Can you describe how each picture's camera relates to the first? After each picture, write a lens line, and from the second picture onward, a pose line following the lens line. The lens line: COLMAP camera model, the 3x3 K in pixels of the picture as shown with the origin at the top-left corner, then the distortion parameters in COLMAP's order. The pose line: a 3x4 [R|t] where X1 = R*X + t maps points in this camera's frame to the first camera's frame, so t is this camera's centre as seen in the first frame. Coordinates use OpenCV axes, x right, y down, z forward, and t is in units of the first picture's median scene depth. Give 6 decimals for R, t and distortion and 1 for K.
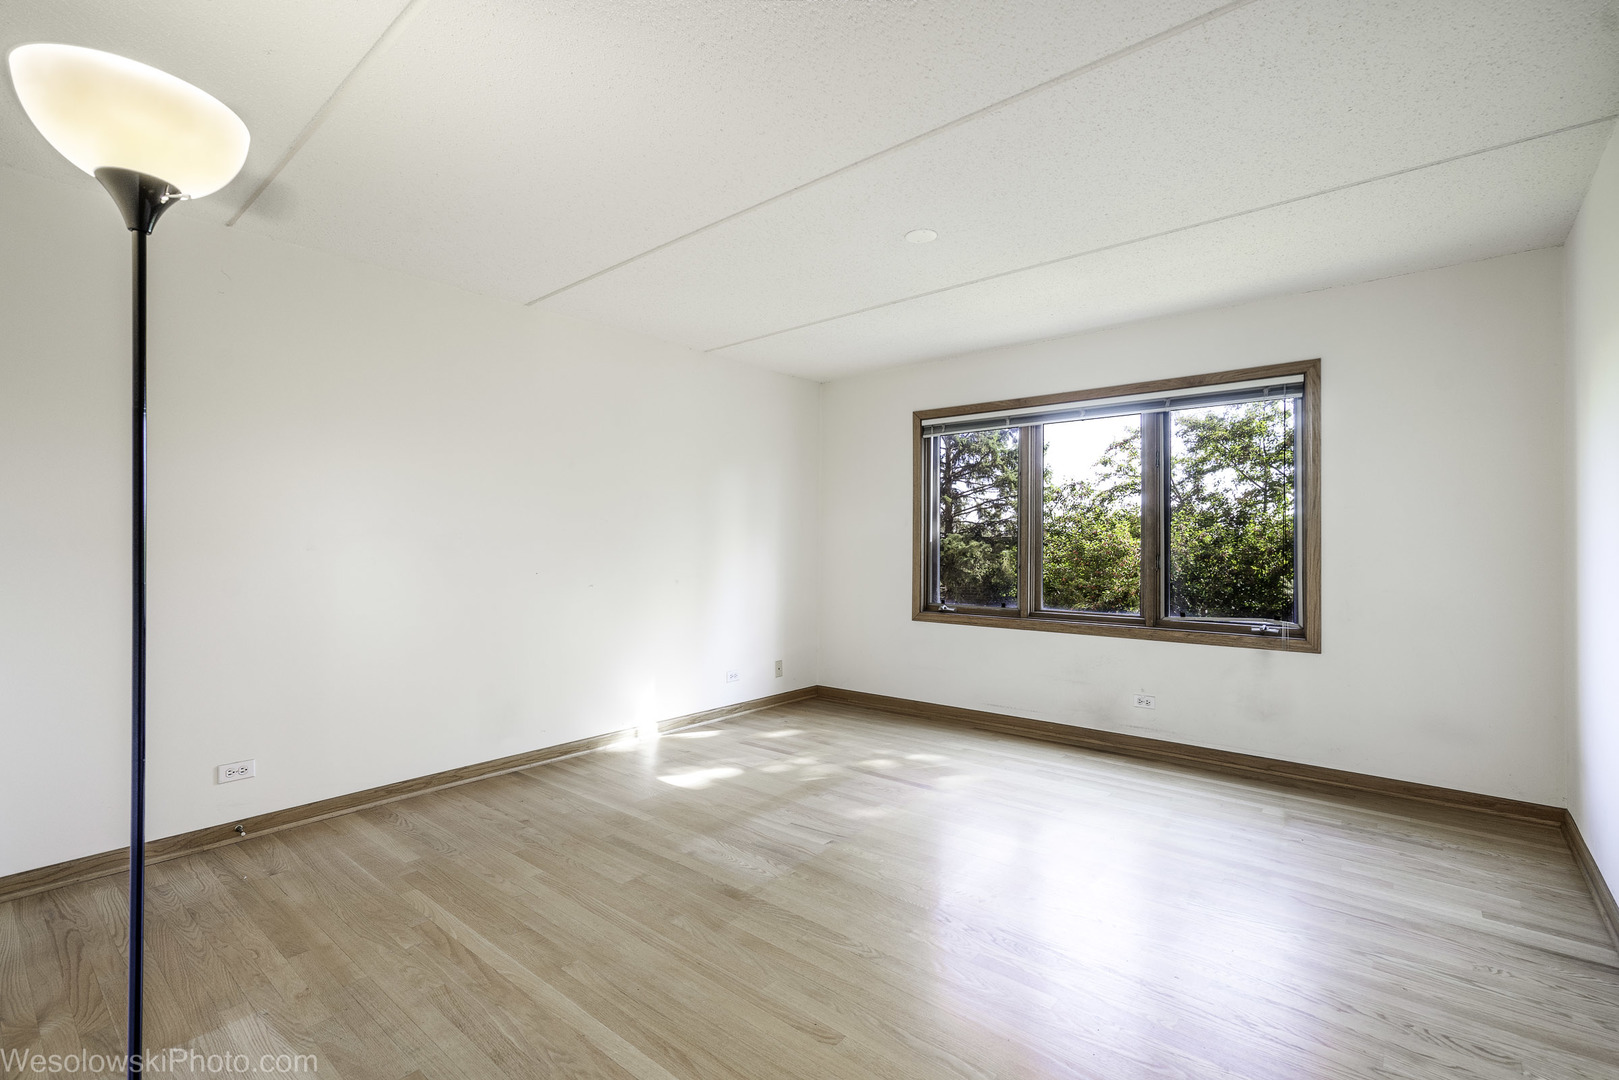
lens RADIAL K [[734.1, 0, 805.1], [0, 734.1, 545.2], [0, 0, 1]] dist [0.001092, 0.000511]
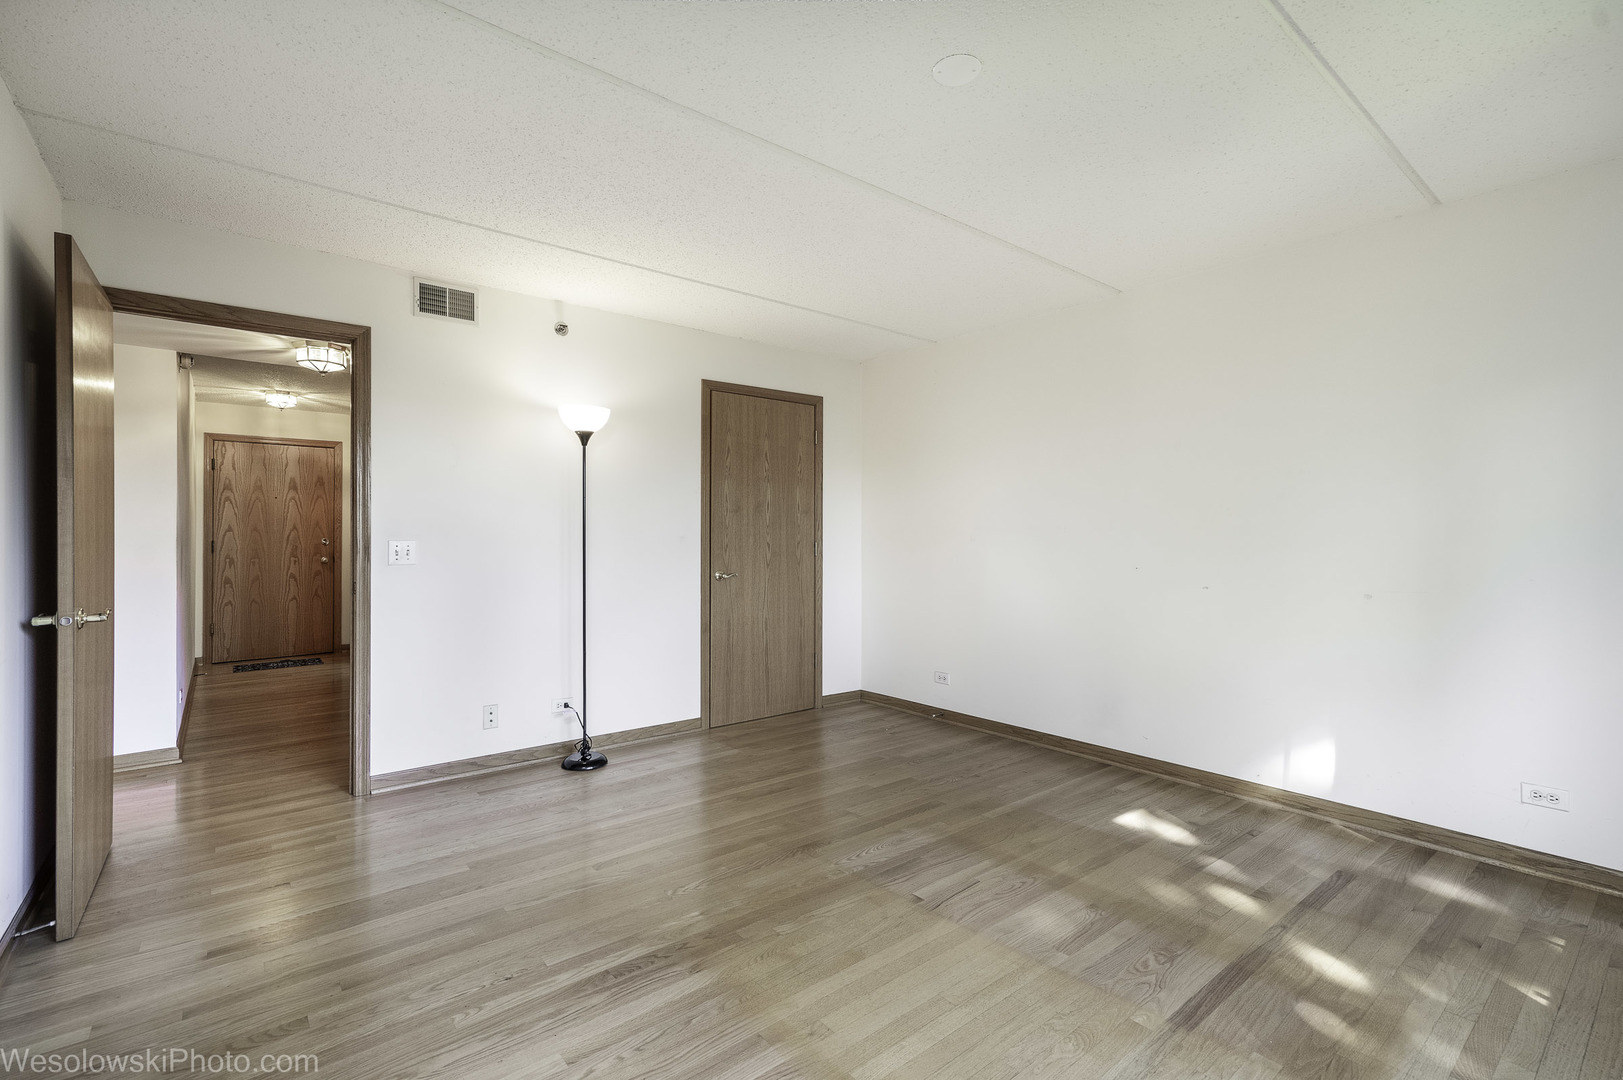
lens RADIAL K [[735.9, 0, 807.1], [0, 735.9, 545.2], [0, 0, 1]] dist [0.001092, 0.000511]
pose [[-0.214795, 0.003078, -0.976654, 0.788390], [0.003840, 0.999990, 0.002307, 0.011267], [0.976652, -0.003255, -0.214805, 0.975113]]
